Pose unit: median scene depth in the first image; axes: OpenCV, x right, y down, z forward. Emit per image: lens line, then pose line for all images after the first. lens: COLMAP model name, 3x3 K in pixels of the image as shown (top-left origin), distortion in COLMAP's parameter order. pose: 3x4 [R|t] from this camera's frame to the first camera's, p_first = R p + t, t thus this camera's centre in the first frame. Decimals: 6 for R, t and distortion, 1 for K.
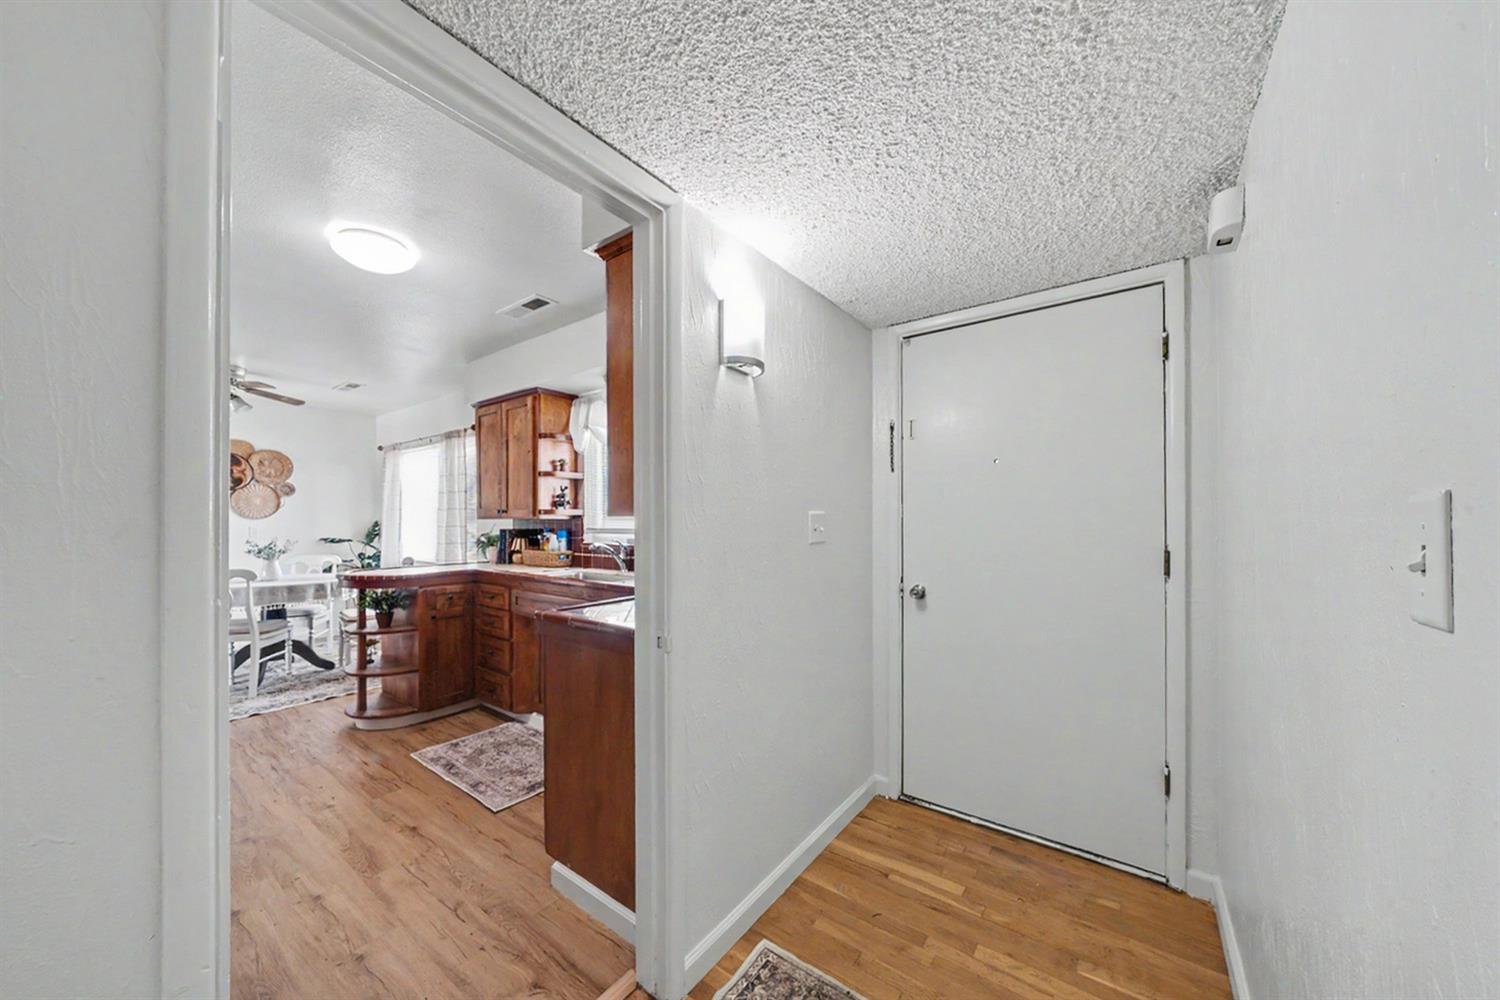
lens RADIAL K [[521.5, 0, 744.6], [0, 521.5, 517.0], [0, 0, 1]] dist [0.000076, 0.000001]
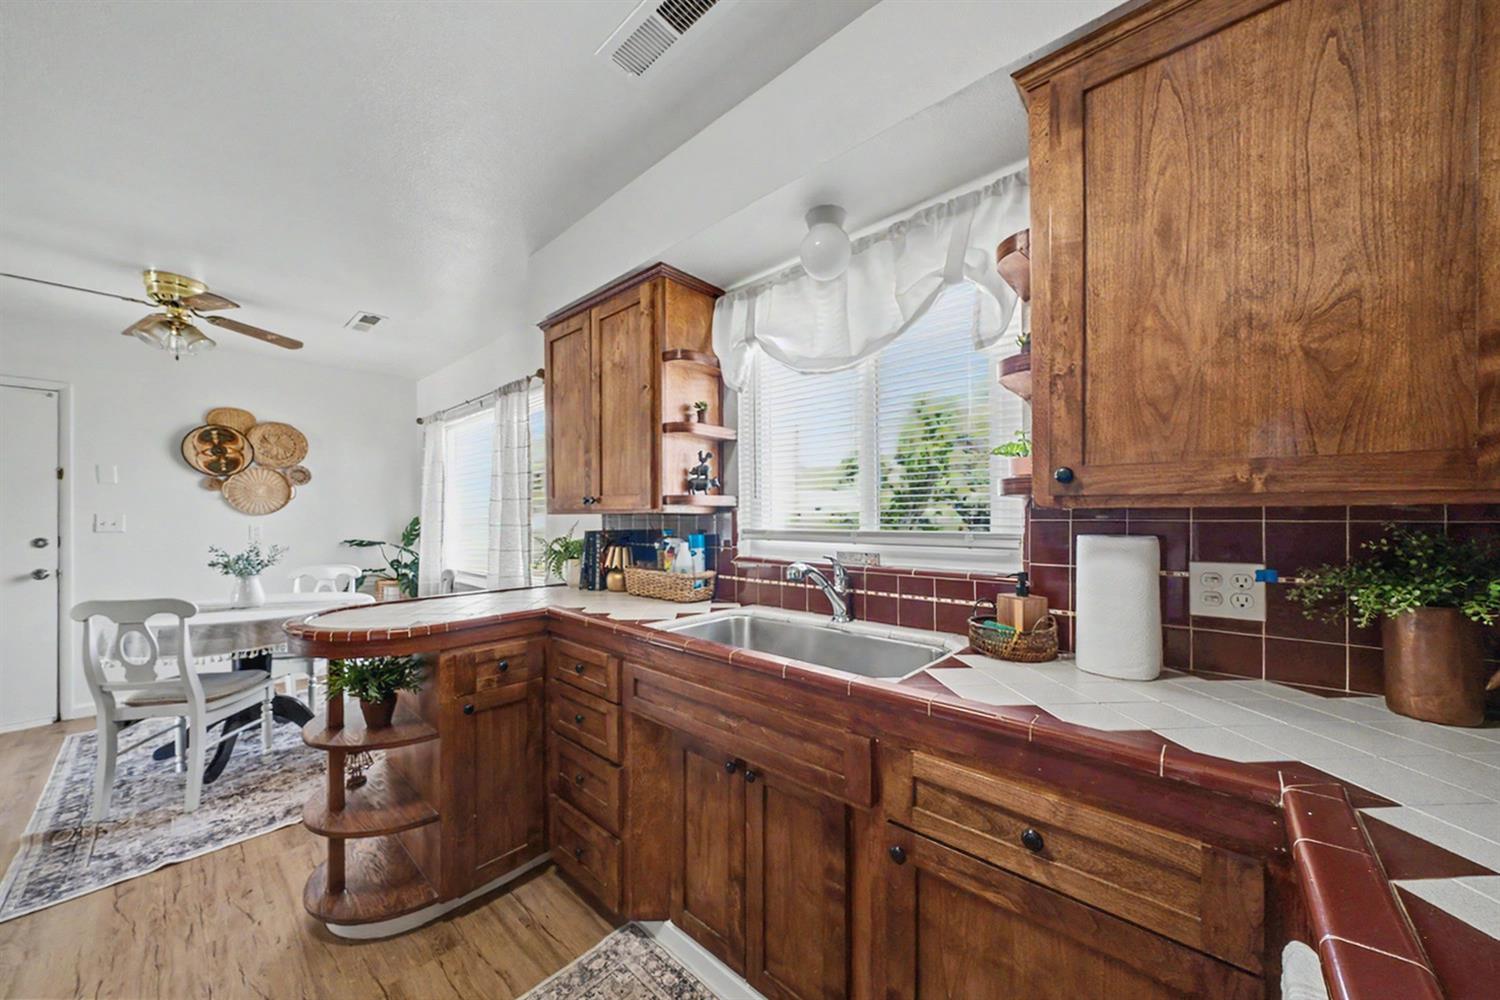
lens RADIAL K [[518.8, 0, 748.4], [0, 518.8, 510.3], [0, 0, 1]] dist [-0.000657, -0.000012]
pose [[0.996153, -0.002895, -0.087585, -0.248318], [0.002498, 0.999986, -0.004644, 0.003367], [0.087597, 0.004407, 0.996146, 0.457683]]
